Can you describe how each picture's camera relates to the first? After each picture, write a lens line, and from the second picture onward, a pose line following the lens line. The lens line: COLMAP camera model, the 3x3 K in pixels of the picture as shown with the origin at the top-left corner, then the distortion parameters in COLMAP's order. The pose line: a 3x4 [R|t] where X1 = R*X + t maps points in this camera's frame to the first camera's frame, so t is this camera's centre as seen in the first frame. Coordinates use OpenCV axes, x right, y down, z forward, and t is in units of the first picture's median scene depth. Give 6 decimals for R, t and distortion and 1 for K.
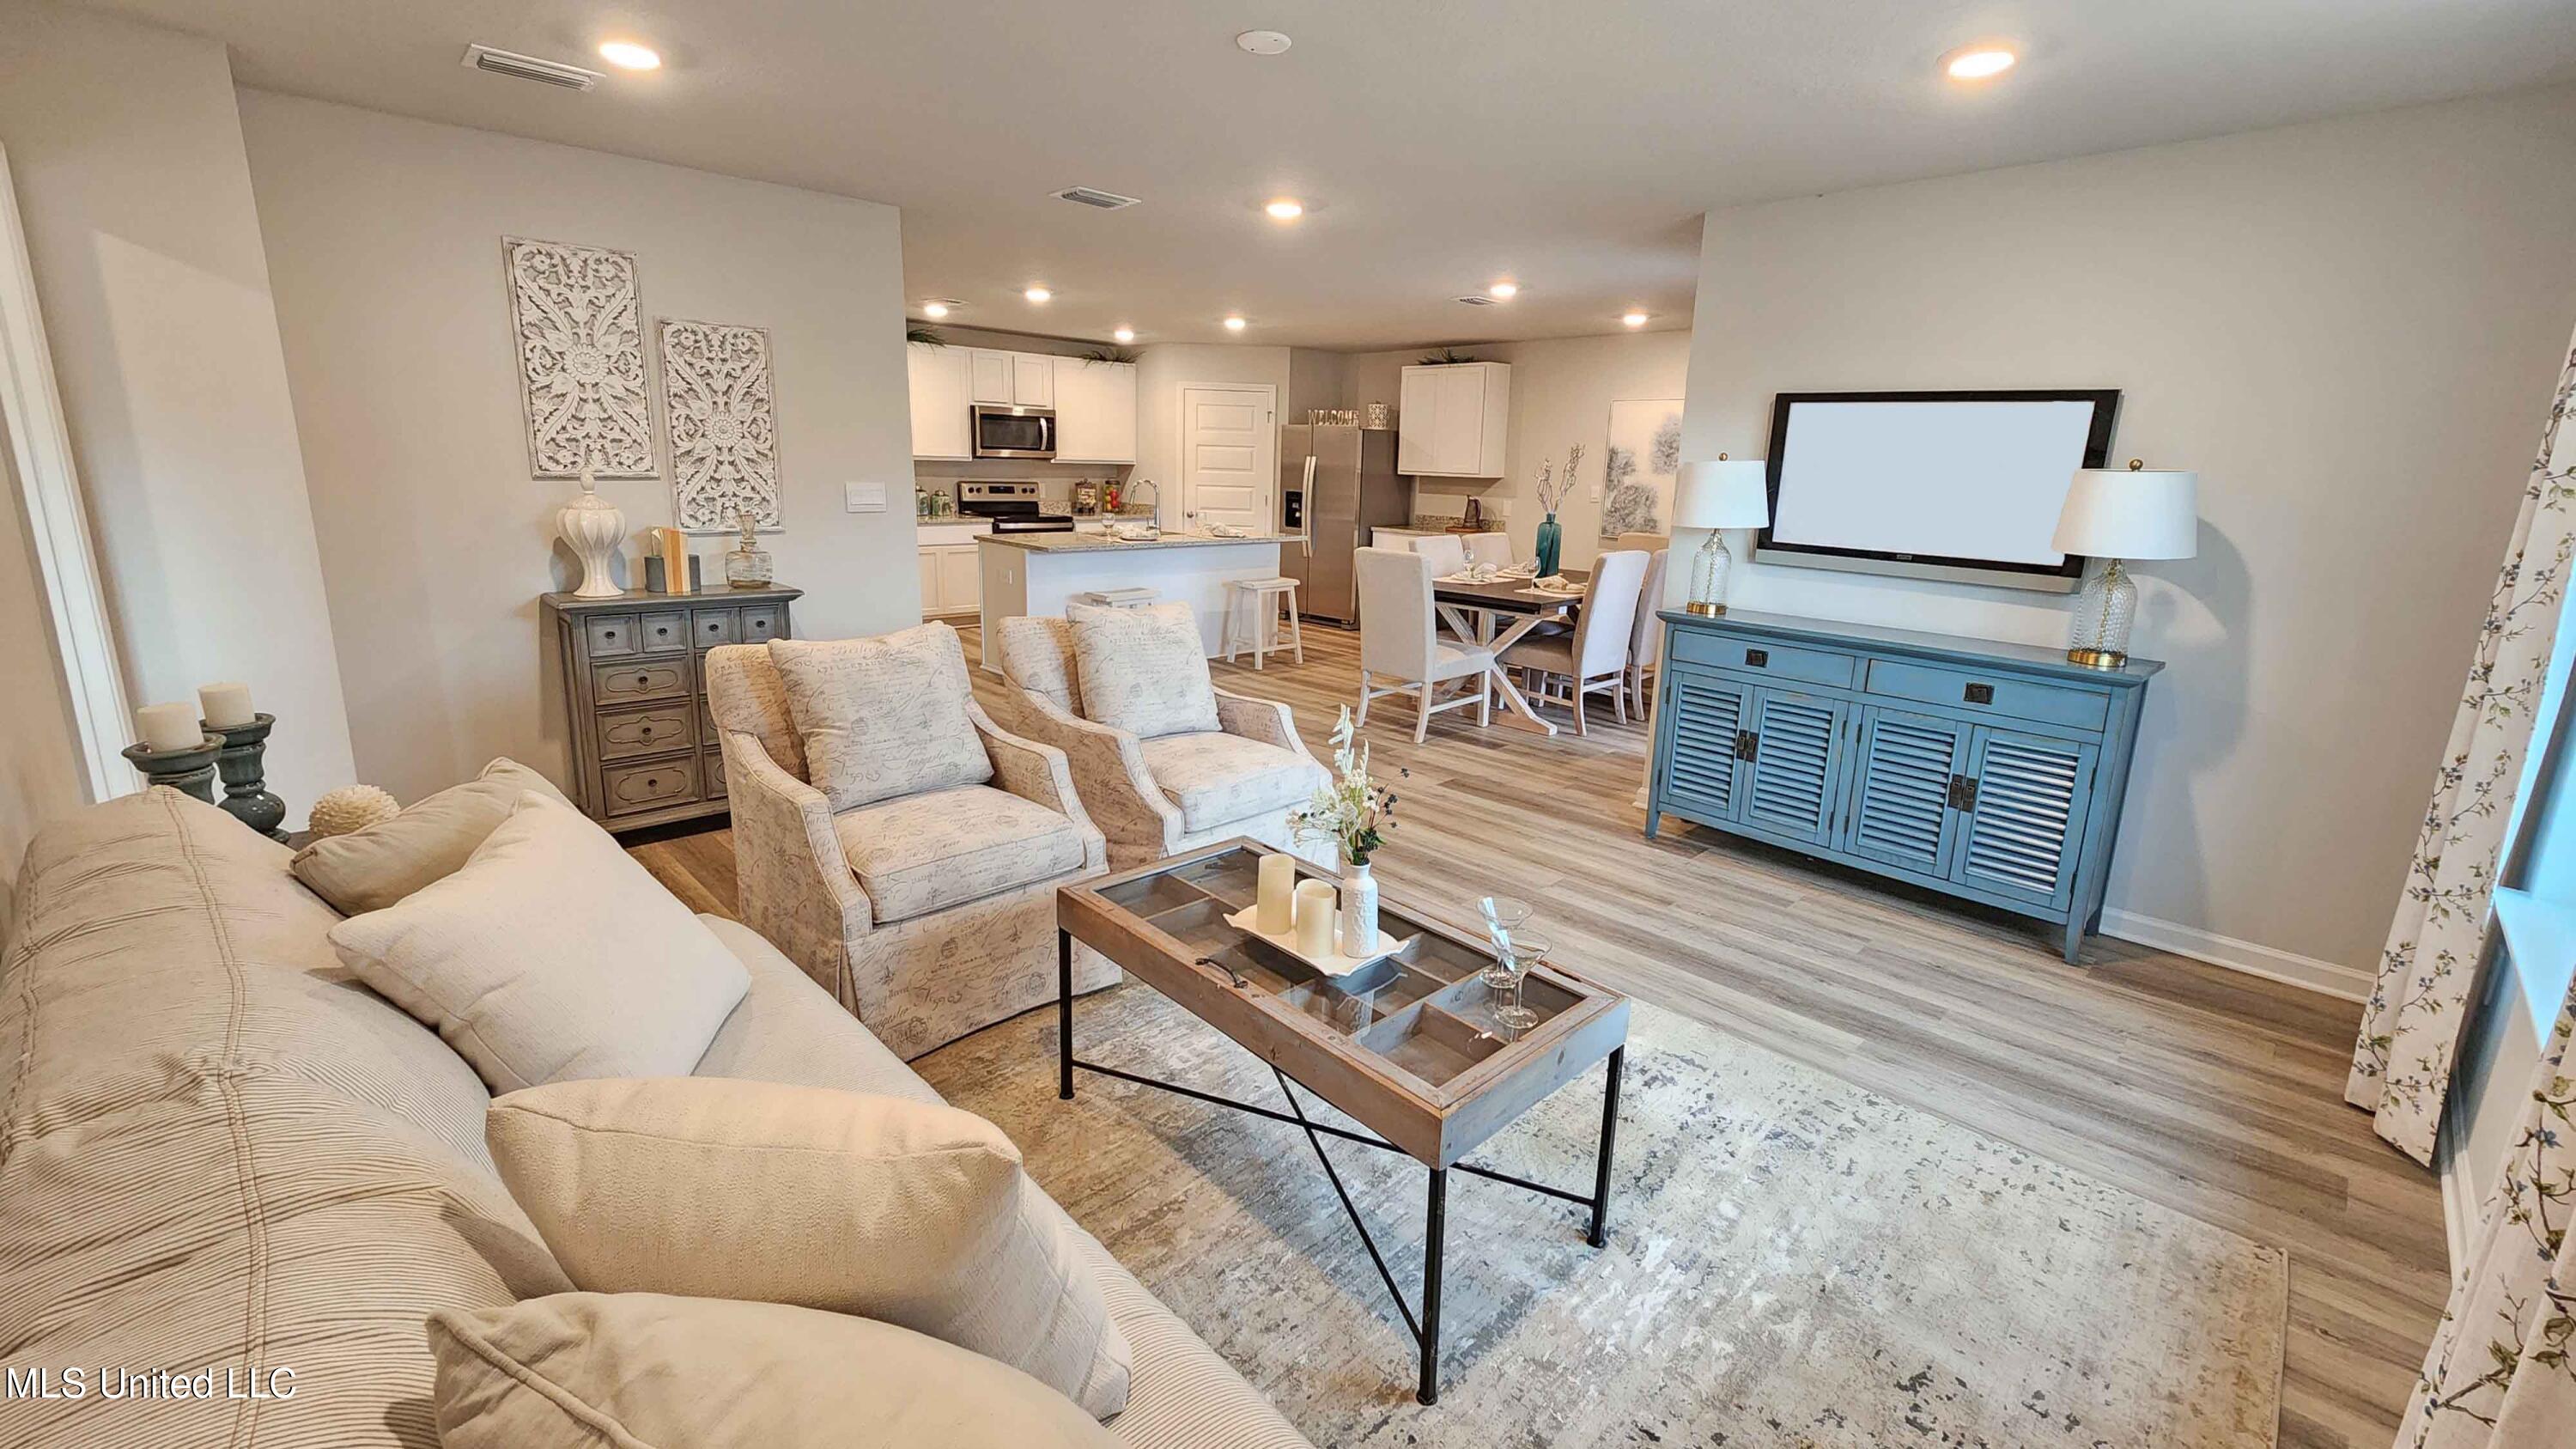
lens RADIAL K [[1047.1, 0, 1295.7], [0, 1047.1, 708.7], [0, 0, 1]] dist [0.001124, 0.000126]
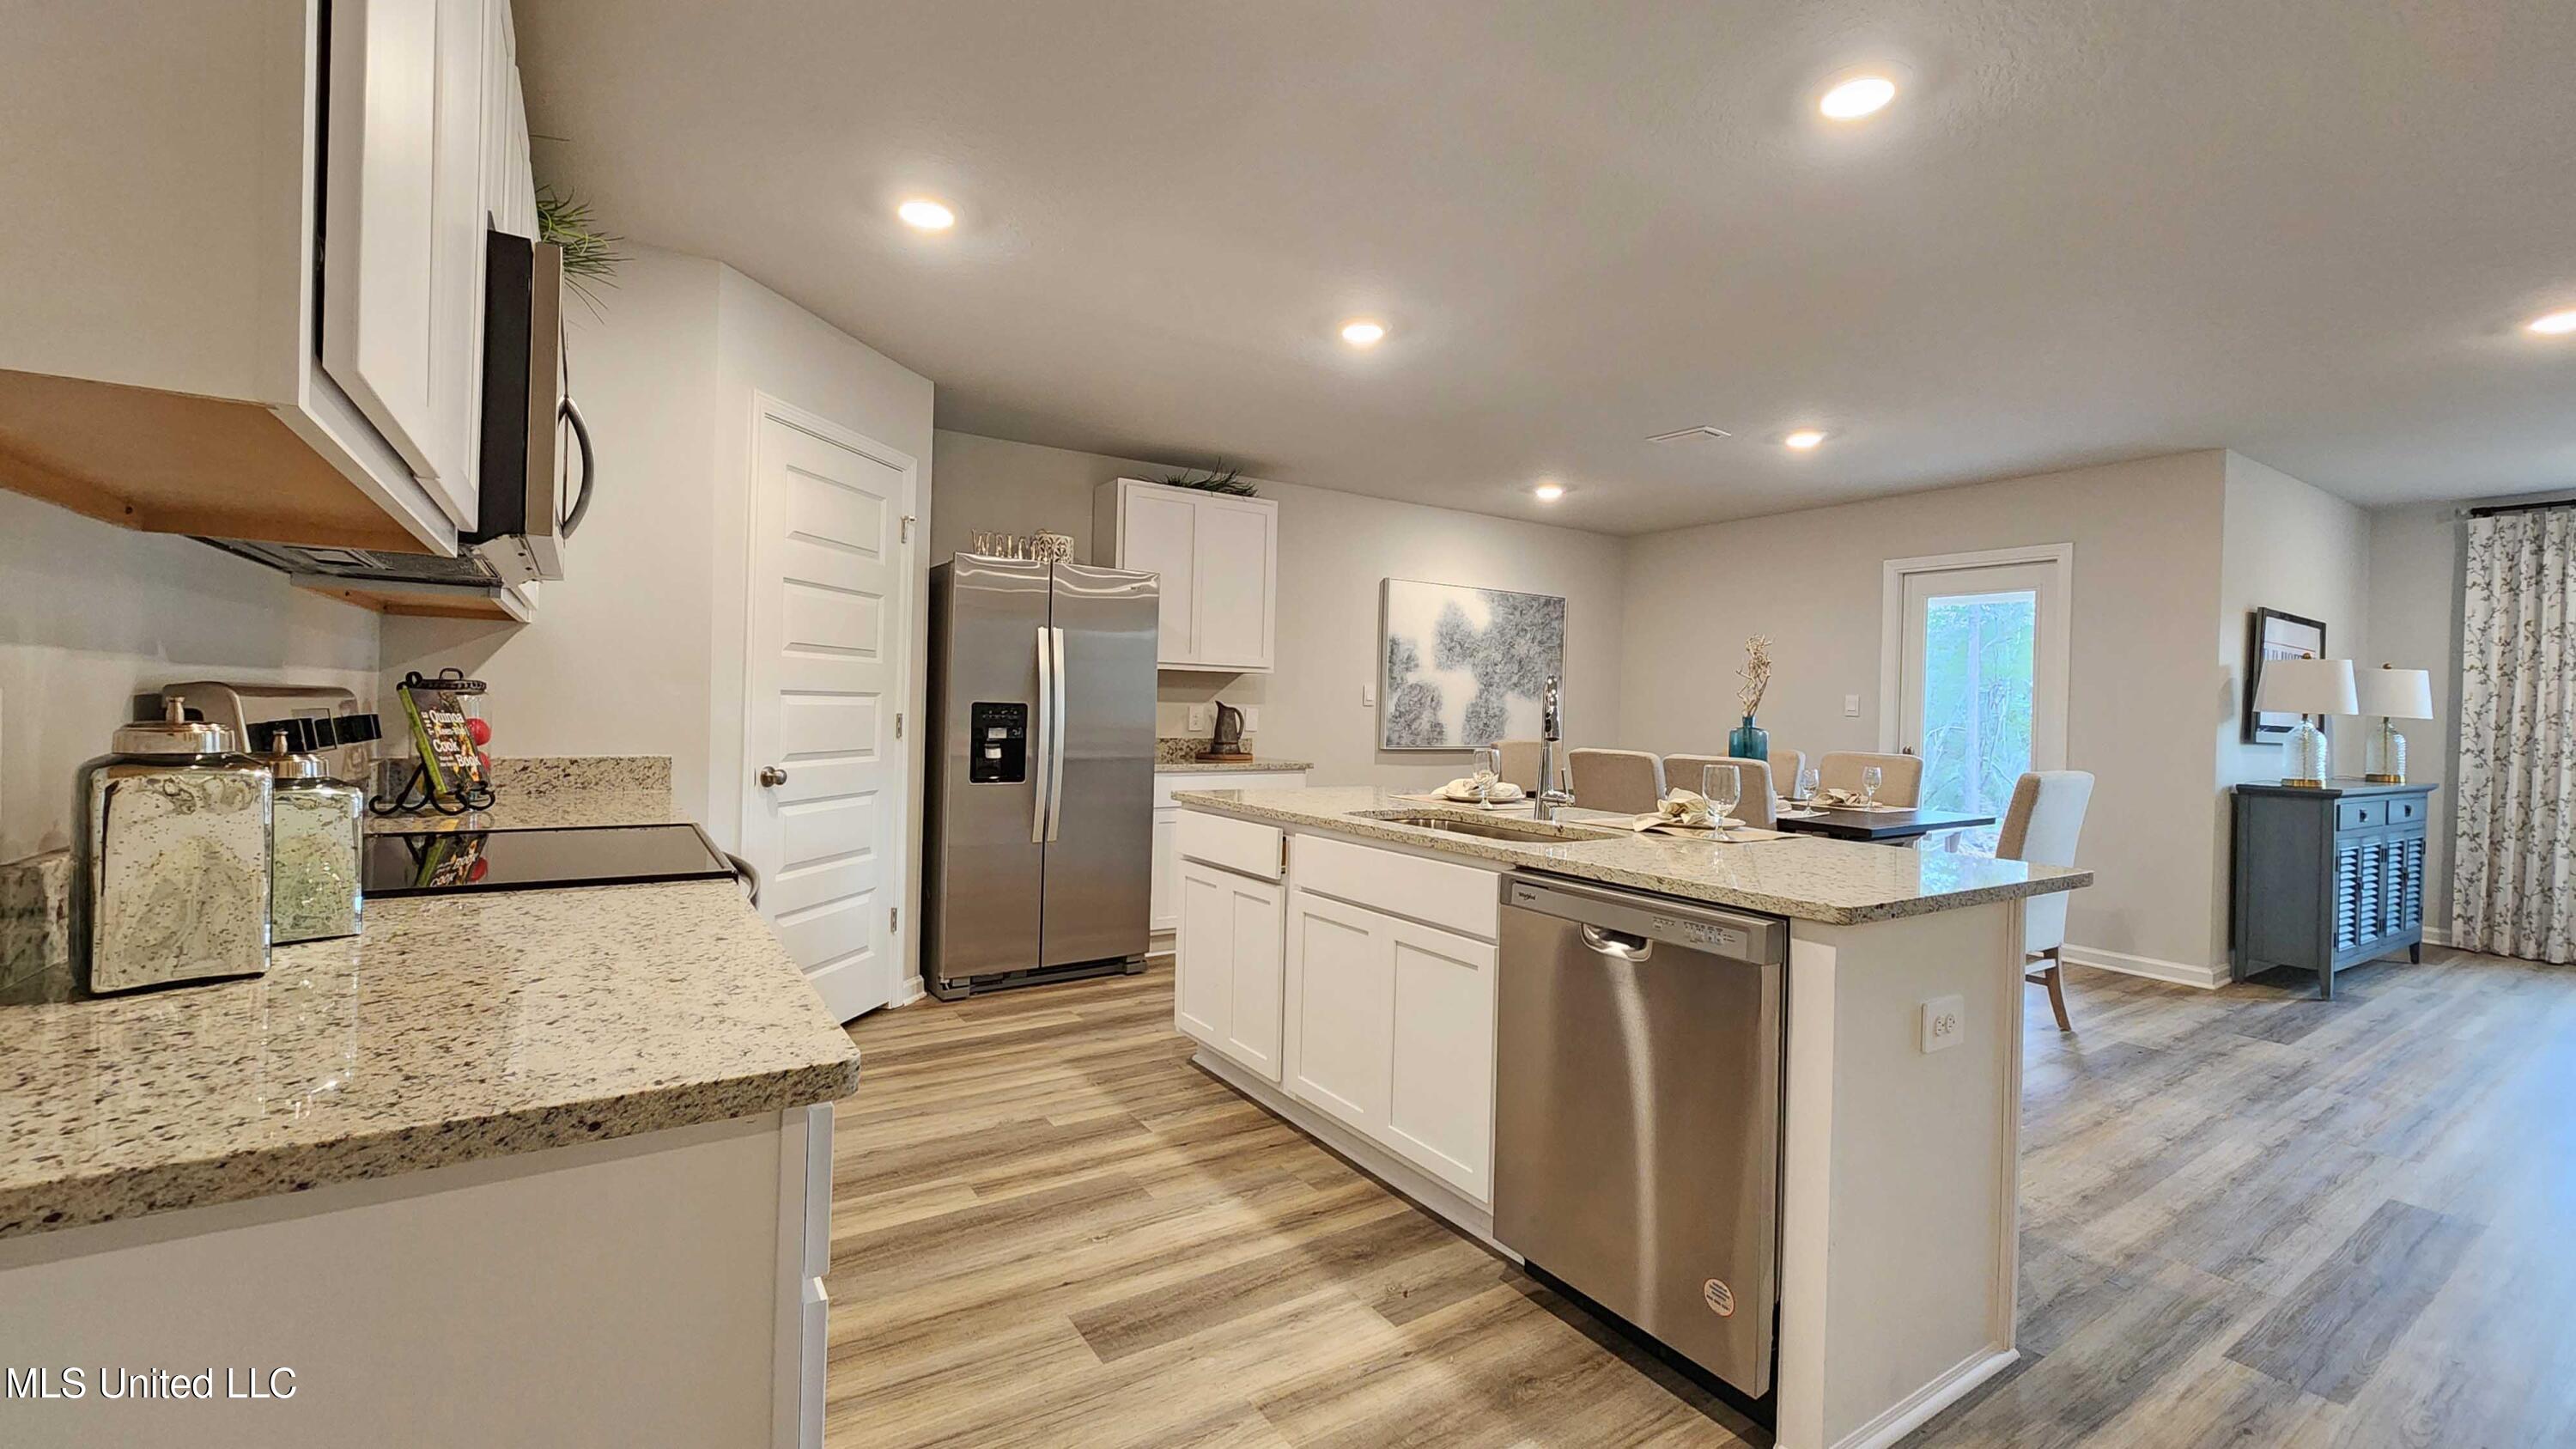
lens RADIAL K [[1047.1, 0, 1295.7], [0, 1047.1, 708.7], [0, 0, 1]] dist [0.001124, 0.000126]
pose [[0.179084, -0.027902, 0.983438, -0.421910], [0.213790, 0.976815, -0.011217, -0.175903], [-0.960324, 0.212258, 0.180897, 0.811875]]
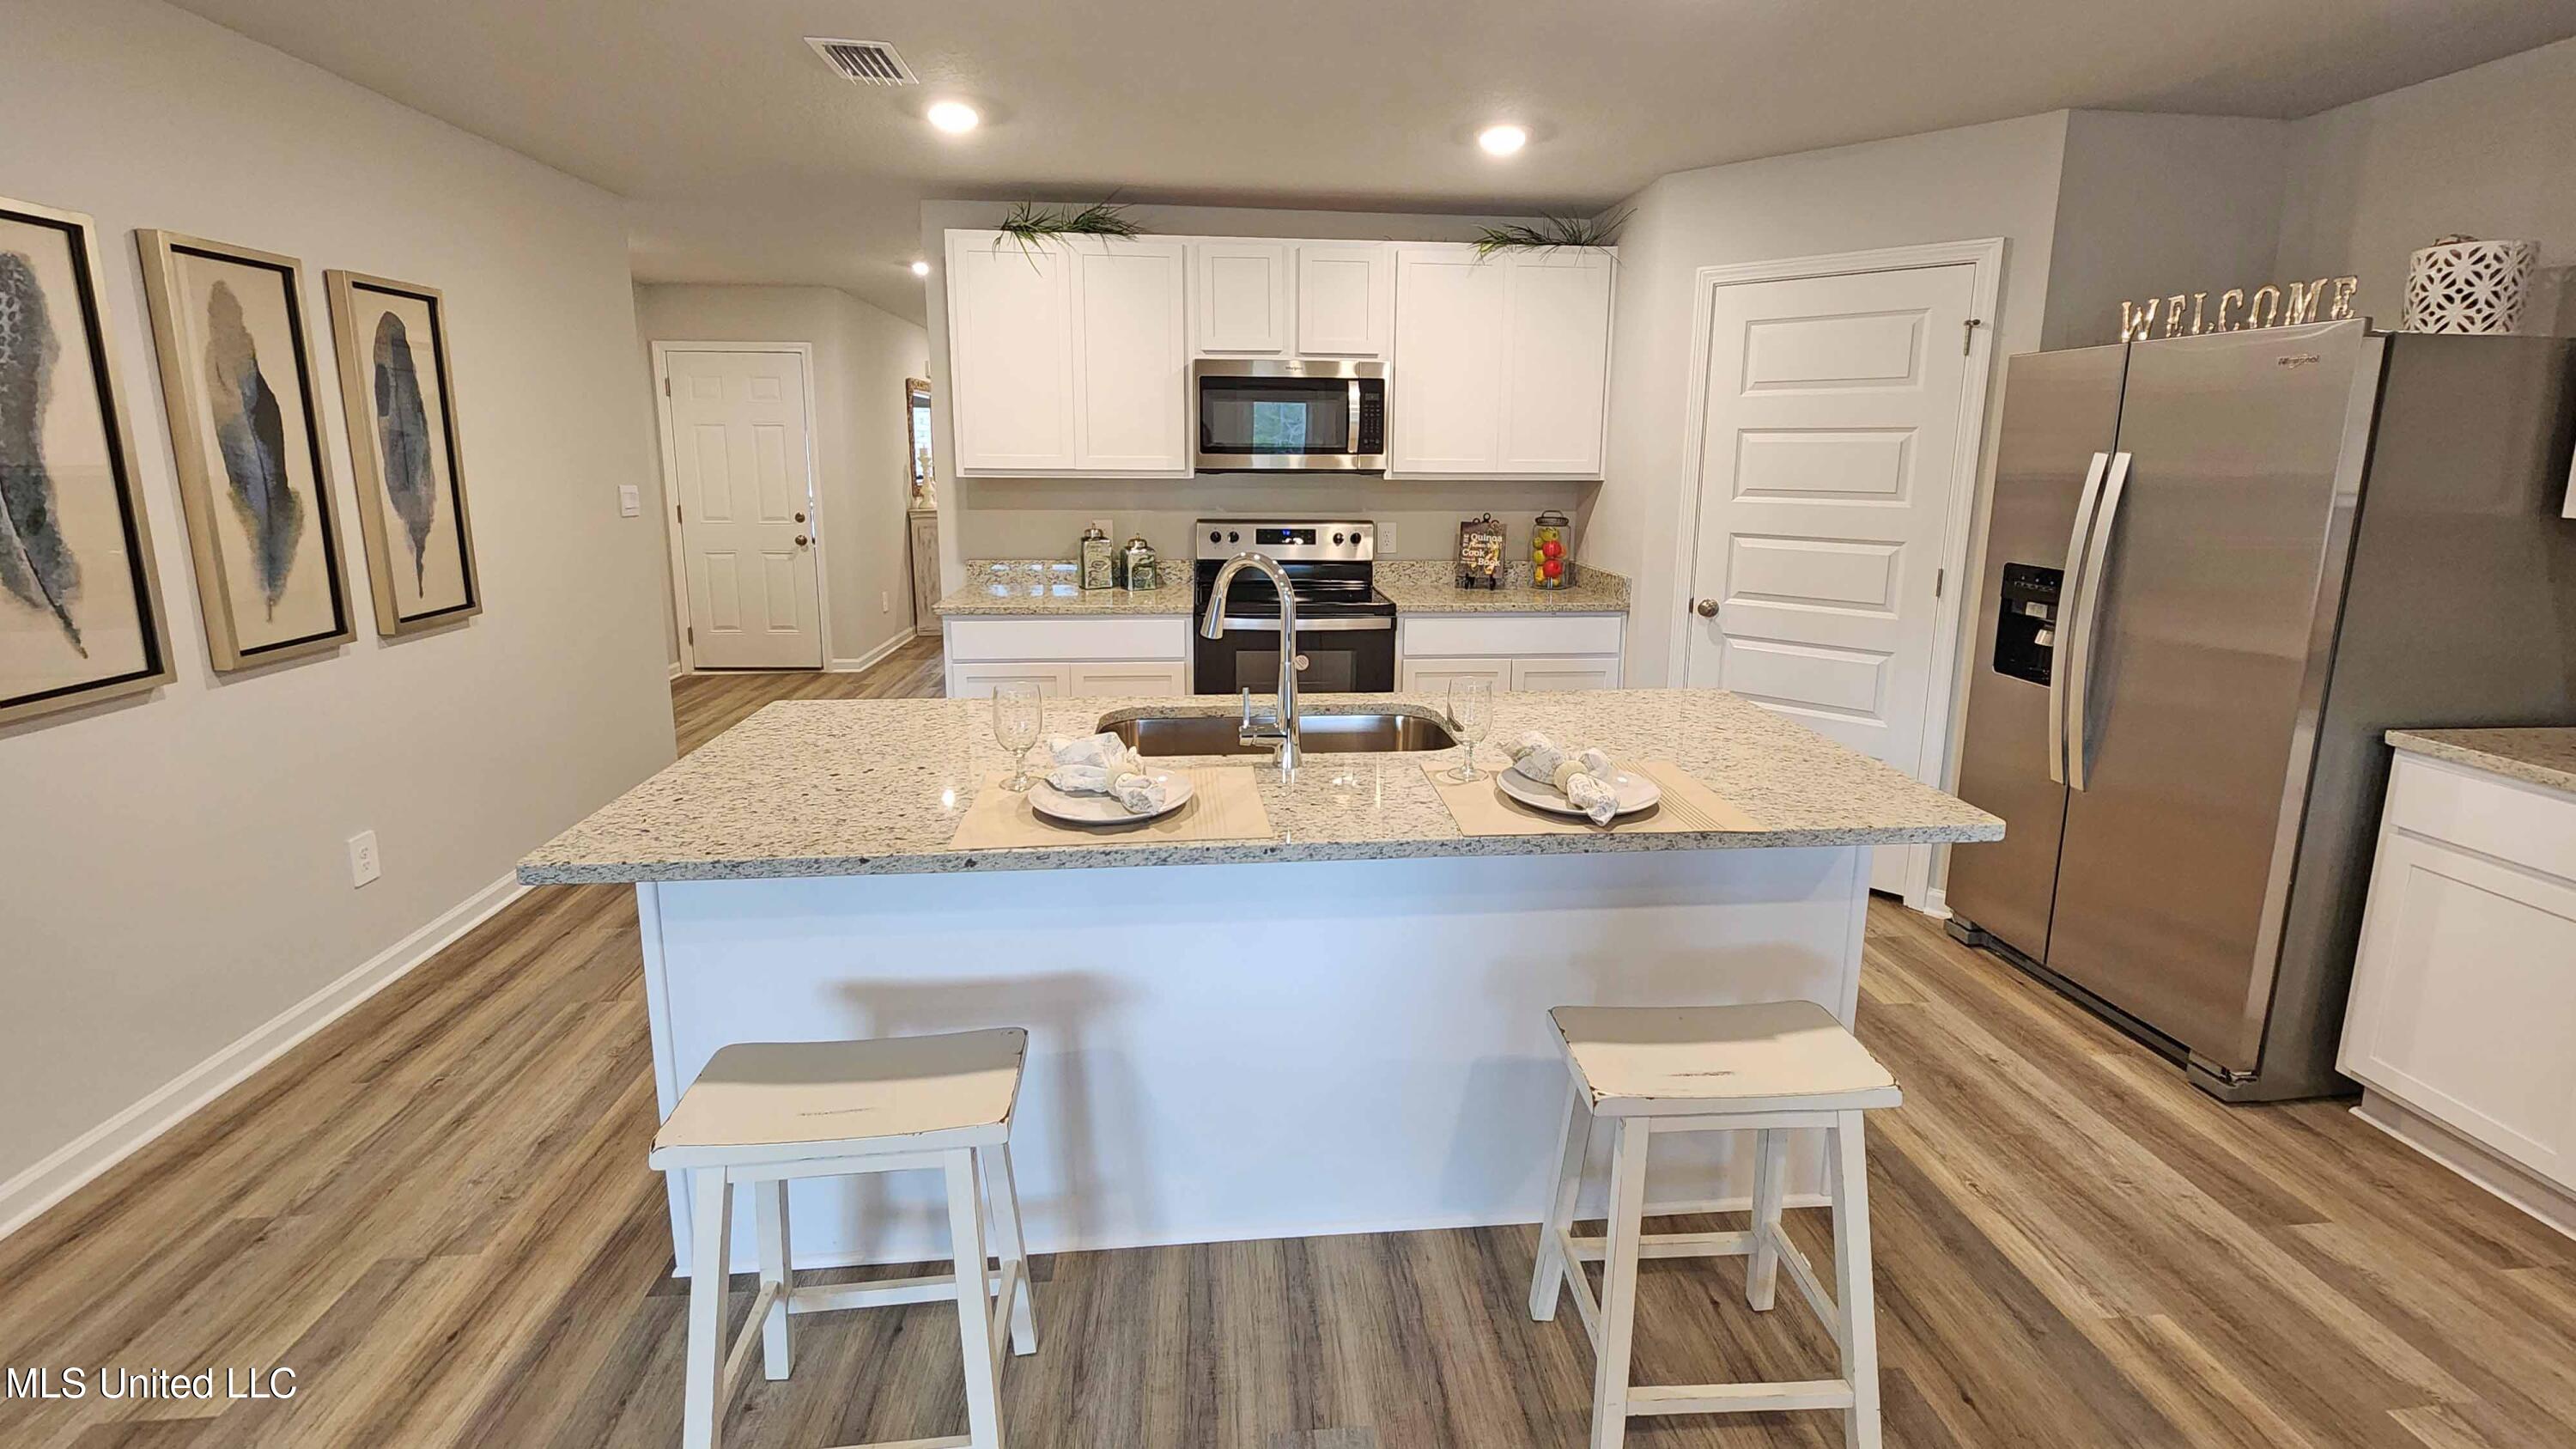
lens RADIAL K [[1042.1, 0, 1302.7], [0, 1042.1, 641.2], [0, 0, 1]] dist [-0.000812, 0.000034]
pose [[0.783726, 0.089033, -0.614692, 0.020825], [-0.133839, 0.990631, -0.027158, -0.150670], [0.606515, 0.103554, 0.788299, 0.639324]]
